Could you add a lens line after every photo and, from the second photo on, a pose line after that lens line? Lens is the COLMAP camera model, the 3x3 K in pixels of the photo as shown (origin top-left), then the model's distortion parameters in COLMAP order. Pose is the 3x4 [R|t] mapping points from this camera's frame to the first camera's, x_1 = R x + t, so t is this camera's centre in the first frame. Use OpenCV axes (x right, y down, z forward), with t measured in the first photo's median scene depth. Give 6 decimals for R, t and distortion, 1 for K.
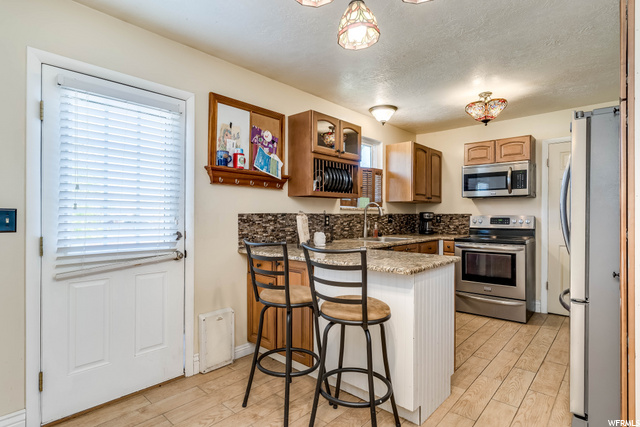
lens RADIAL K [[330.0, 0, 321.6], [0, 330.0, 216.0], [0, 0, 1]] dist [-0.001869, 0.001982]
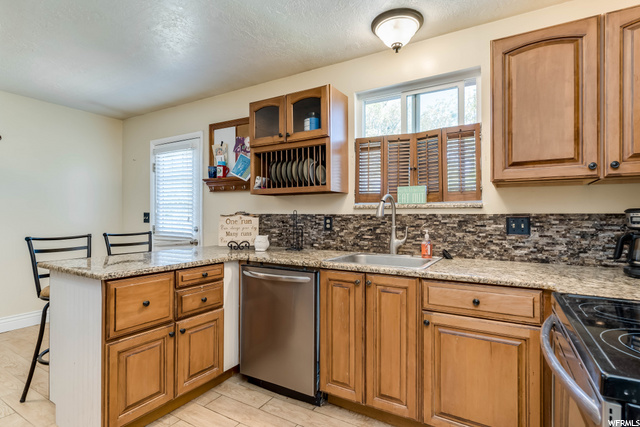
lens RADIAL K [[330.0, 0, 320.7], [0, 330.0, 214.1], [0, 0, 1]] dist [-0.001869, 0.001982]
pose [[0.195317, -0.005698, -0.980724, 0.787508], [-0.007067, 0.999949, -0.007217, -0.001619], [0.980715, 0.008340, 0.195266, 0.869841]]
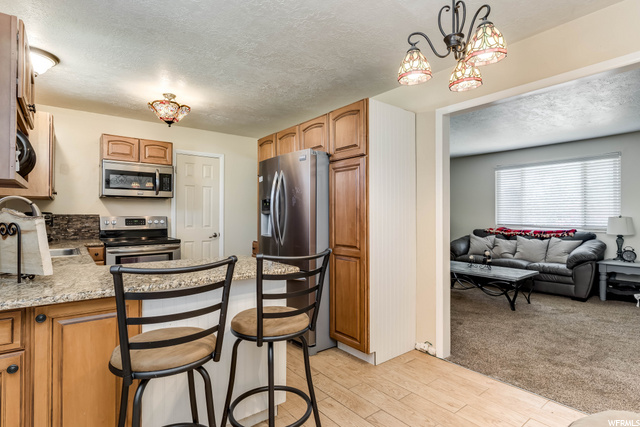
lens RADIAL K [[330.0, 0, 315.9], [0, 330.0, 213.1], [0, 0, 1]] dist [-0.001869, 0.001982]
pose [[0.189819, 0.006388, 0.981798, -0.392712], [0.002011, 0.999974, -0.006895, -0.004028], [-0.981817, 0.003283, 0.189801, 0.366810]]
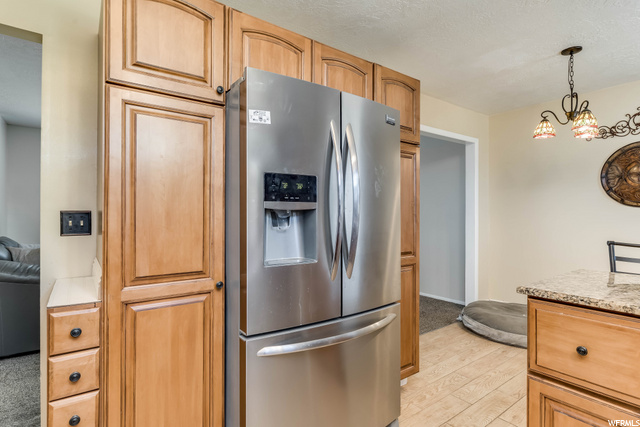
lens RADIAL K [[330.0, 0, 320.5], [0, 330.0, 214.3], [0, 0, 1]] dist [-0.001869, 0.001982]
pose [[-0.977131, 0.001059, 0.212636, 0.421160], [-0.000030, 0.999987, -0.005116, -0.000484], [-0.212639, -0.005005, -0.977118, 1.086420]]
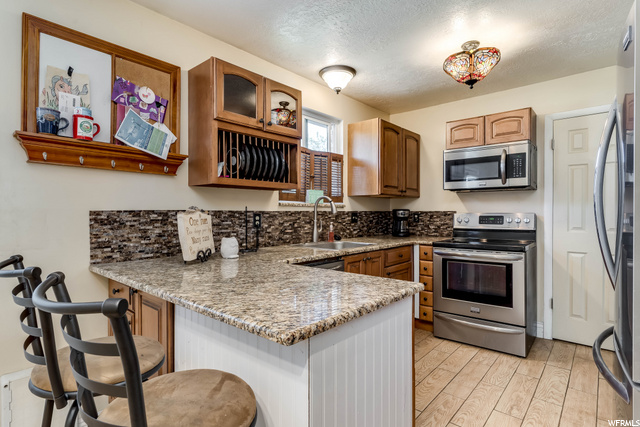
lens RADIAL K [[330.0, 0, 320.4], [0, 330.0, 213.9], [0, 0, 1]] dist [-0.001869, 0.001982]
pose [[0.999873, -0.002202, 0.015763, 0.152082], [0.002214, 0.999997, -0.000745, 0.000675], [-0.015761, 0.000780, 0.999875, 0.275894]]
